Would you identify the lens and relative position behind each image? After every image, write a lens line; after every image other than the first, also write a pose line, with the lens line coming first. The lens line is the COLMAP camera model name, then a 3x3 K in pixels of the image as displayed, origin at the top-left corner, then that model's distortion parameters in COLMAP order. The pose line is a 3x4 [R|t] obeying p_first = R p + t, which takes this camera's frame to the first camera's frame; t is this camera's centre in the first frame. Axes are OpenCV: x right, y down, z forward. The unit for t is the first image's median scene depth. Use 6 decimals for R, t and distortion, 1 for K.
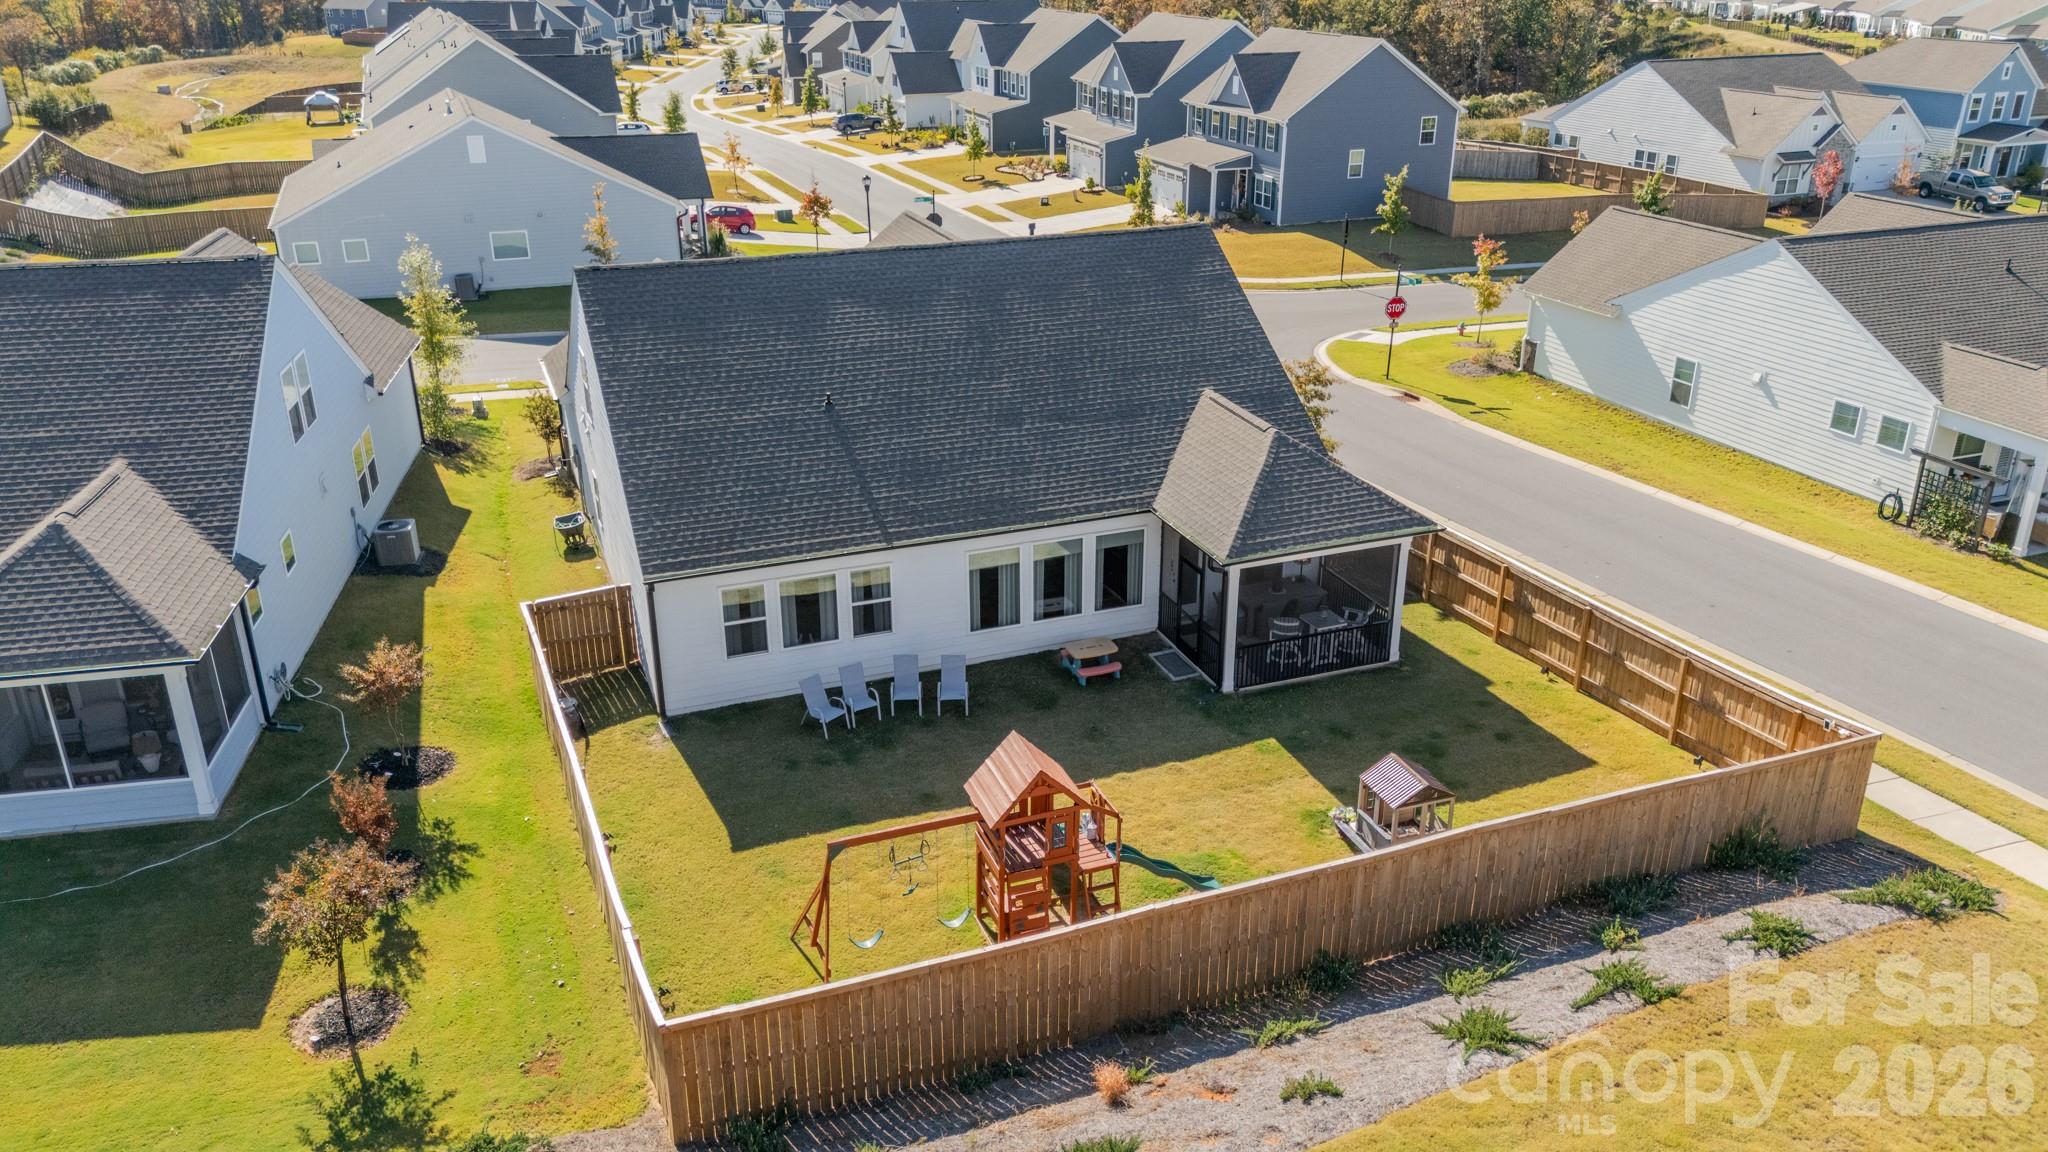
lens RADIAL K [[1586.6, 0, 1027.1], [0, 1586.6, 581.8], [0, 0, 1]] dist [0.071586, -0.056552]
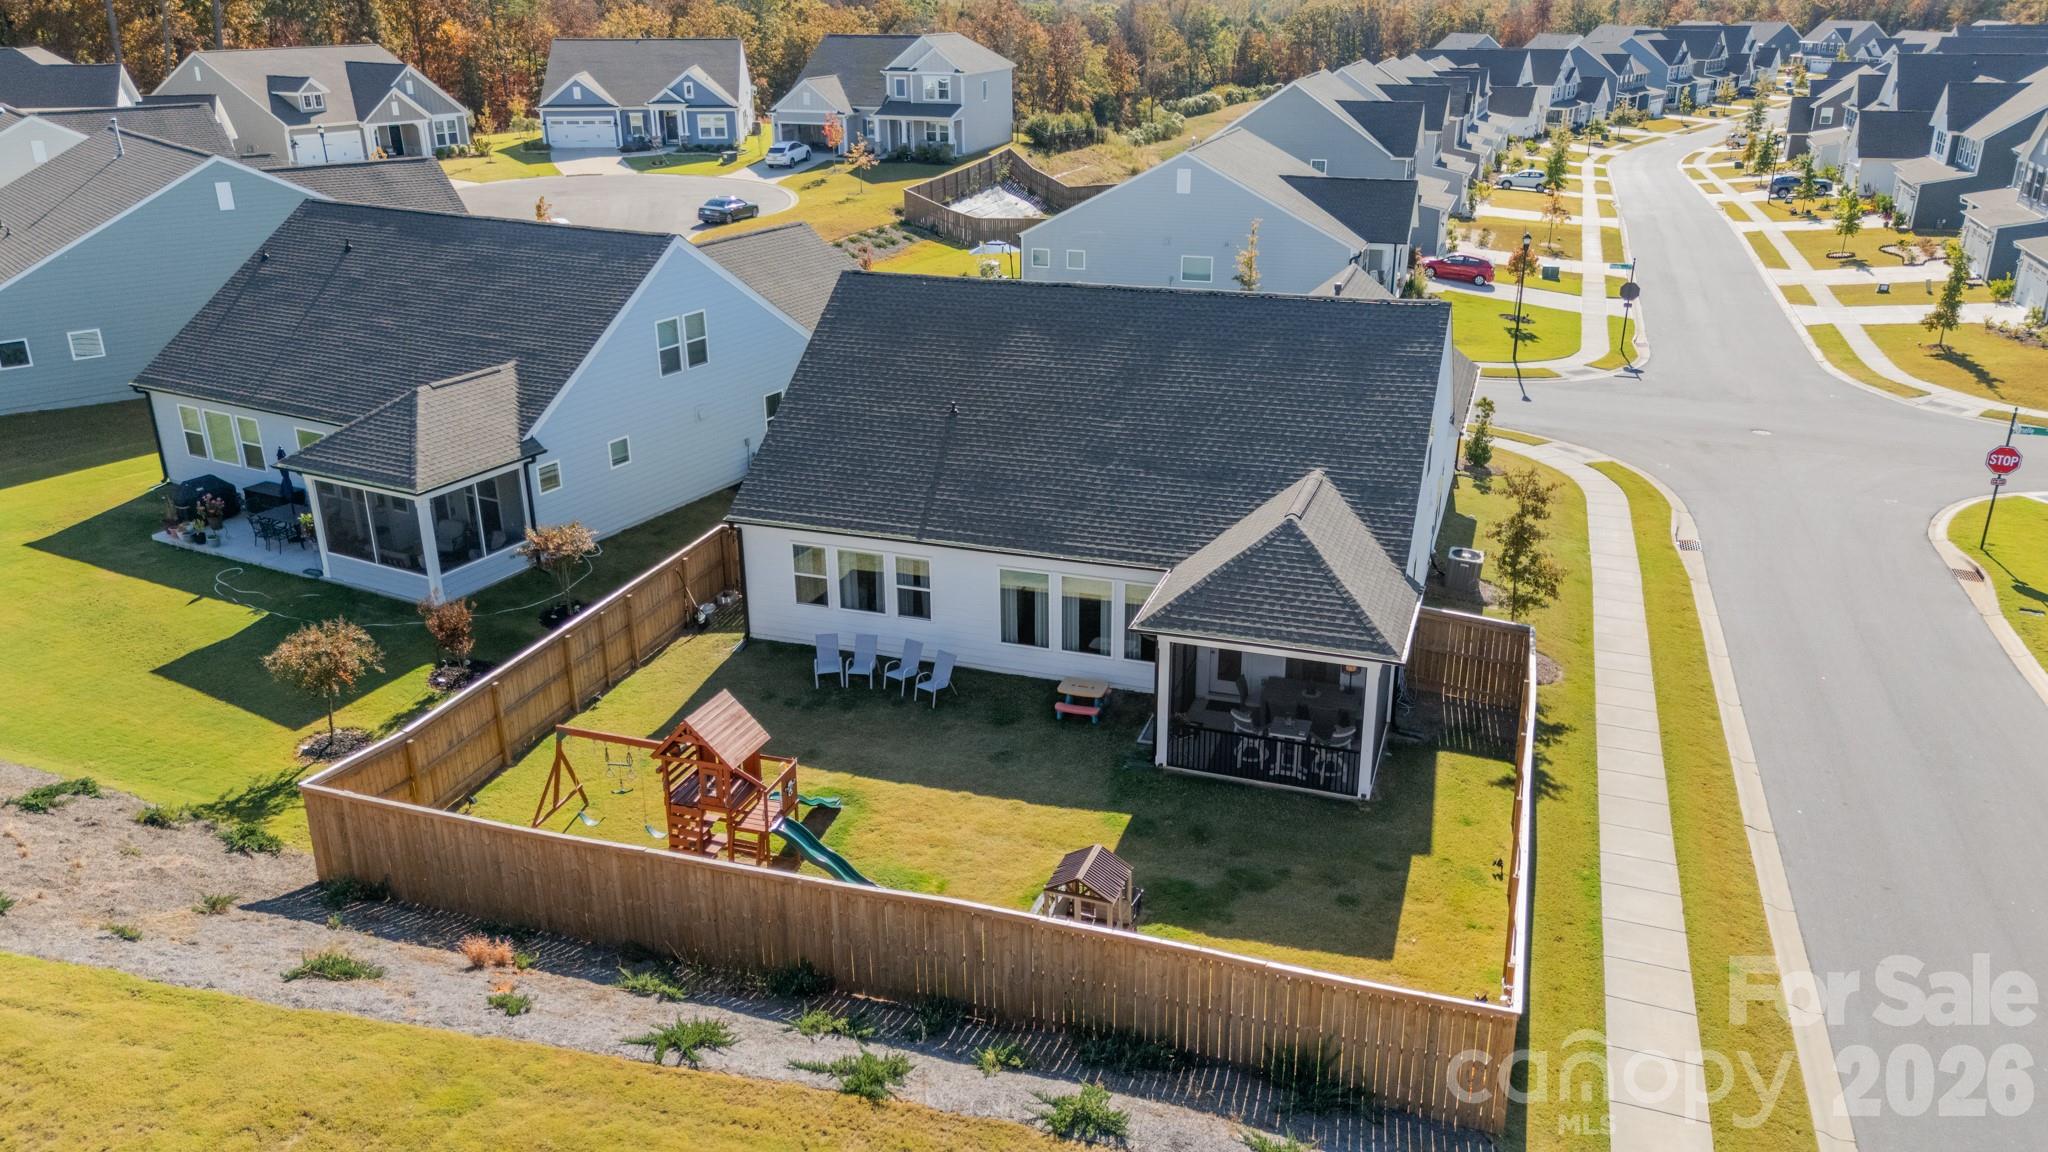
lens RADIAL K [[1586.6, 0, 1022.7], [0, 1586.6, 575.8], [0, 0, 1]] dist [0.071586, -0.056552]
pose [[0.747325, 0.230338, -0.623258, 0.640234], [-0.247382, 0.967012, 0.060754, -0.081235], [0.616692, 0.108780, 0.779653, 0.175584]]
